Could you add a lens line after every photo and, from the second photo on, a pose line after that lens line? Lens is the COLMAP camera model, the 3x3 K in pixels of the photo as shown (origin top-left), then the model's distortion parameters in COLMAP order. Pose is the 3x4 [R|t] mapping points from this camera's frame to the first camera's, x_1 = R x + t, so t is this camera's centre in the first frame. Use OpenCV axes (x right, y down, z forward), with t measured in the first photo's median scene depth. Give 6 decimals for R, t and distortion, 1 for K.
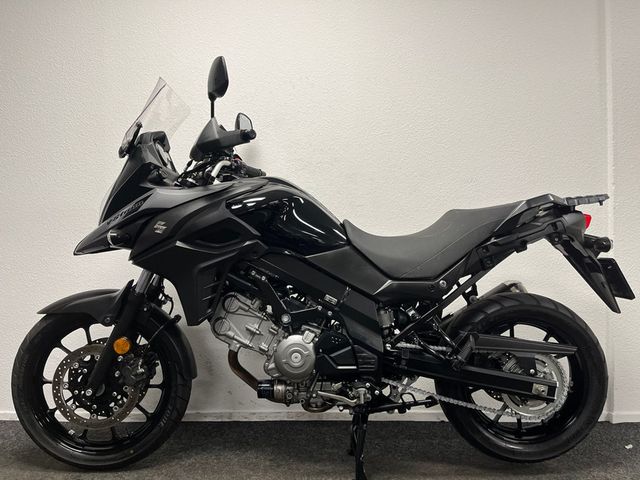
lens RADIAL K [[479.8, 0, 317.7], [0, 479.8, 242.0], [0, 0, 1]] dist [0.089991, -0.122590]
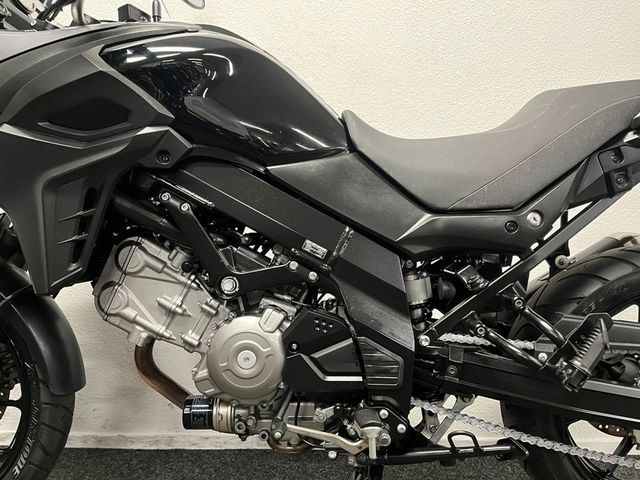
lens RADIAL K [[479.8, 0, 317.7], [0, 479.8, 242.0], [0, 0, 1]] dist [0.089991, -0.122590]
pose [[0.999774, 0.009021, -0.019226, 0.039799], [-0.008654, 0.999781, 0.019047, 0.099769], [0.019394, -0.018877, 0.999634, 0.468495]]
